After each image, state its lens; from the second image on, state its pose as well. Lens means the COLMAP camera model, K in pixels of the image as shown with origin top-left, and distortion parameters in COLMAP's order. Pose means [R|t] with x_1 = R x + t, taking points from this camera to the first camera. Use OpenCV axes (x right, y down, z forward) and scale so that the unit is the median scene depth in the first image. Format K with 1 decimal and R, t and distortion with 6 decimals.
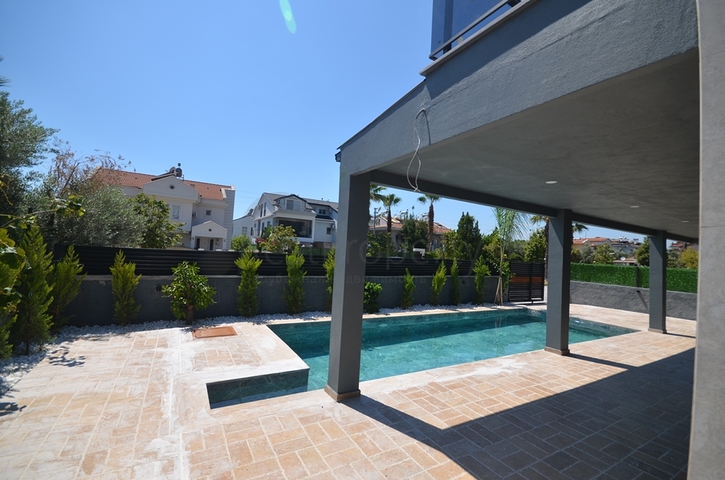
lens RADIAL K [[318.1, 0, 360.4], [0, 318.1, 238.8], [0, 0, 1]] dist [-0.000715, -0.000542]
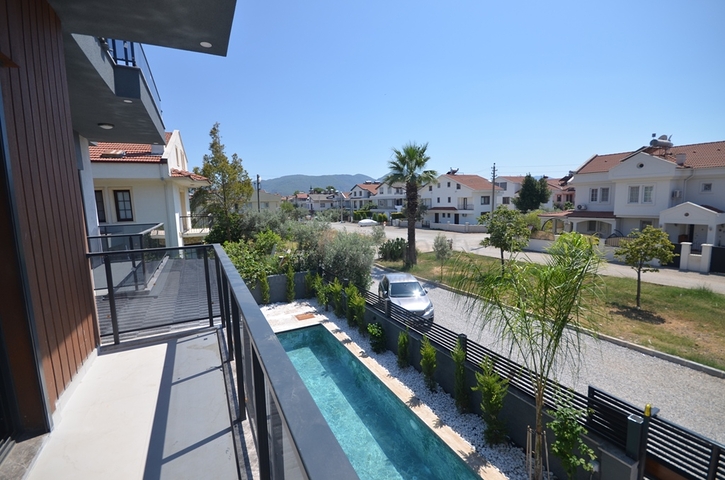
lens RADIAL K [[316.7, 0, 367.0], [0, 316.7, 230.7], [0, 0, 1]] dist [-0.000555, -0.000178]
pose [[-0.032125, 0.035210, -0.998863, 0.264636], [0.064424, 0.997374, 0.033086, -0.056332], [0.997405, -0.063288, -0.034310, 0.245972]]
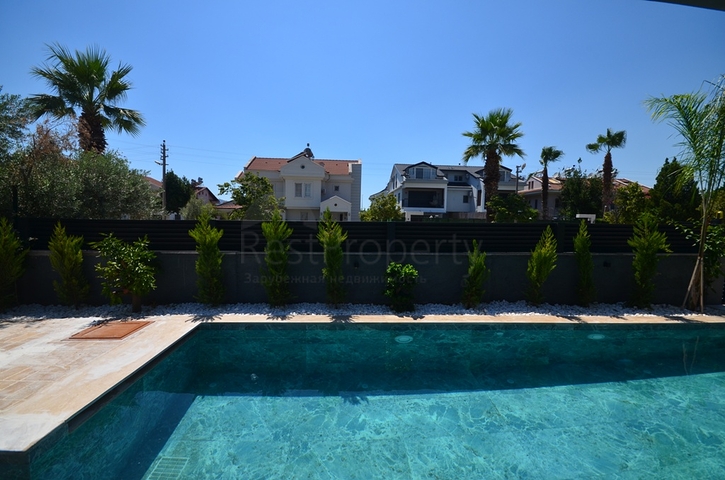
lens RADIAL K [[318.1, 0, 360.4], [0, 318.1, 238.8], [0, 0, 1]] dist [-0.000715, -0.000542]
pose [[0.890406, -0.009873, -0.455060, 0.059714], [0.047904, 0.996245, 0.072117, 0.010226], [0.452639, -0.086013, 0.887536, 0.101654]]
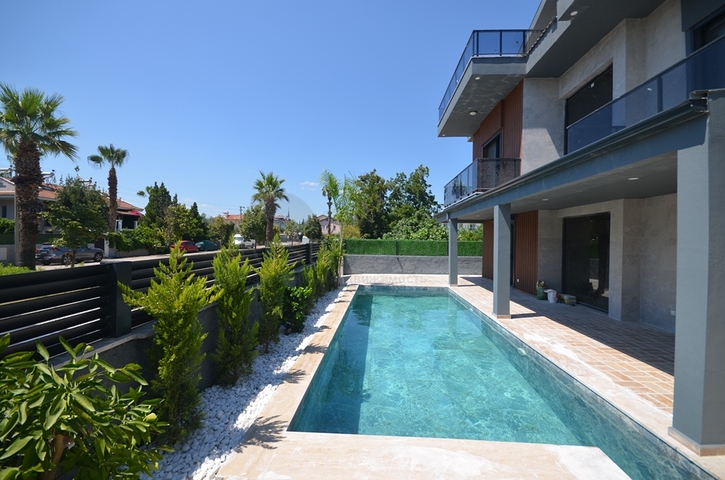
lens RADIAL K [[318.1, 0, 360.4], [0, 318.1, 238.8], [0, 0, 1]] dist [-0.000715, -0.000542]
pose [[0.550360, -0.050171, 0.833418, -0.107061], [-0.013605, 0.997521, 0.069035, -0.002710], [-0.834816, -0.049333, 0.548314, 0.128728]]
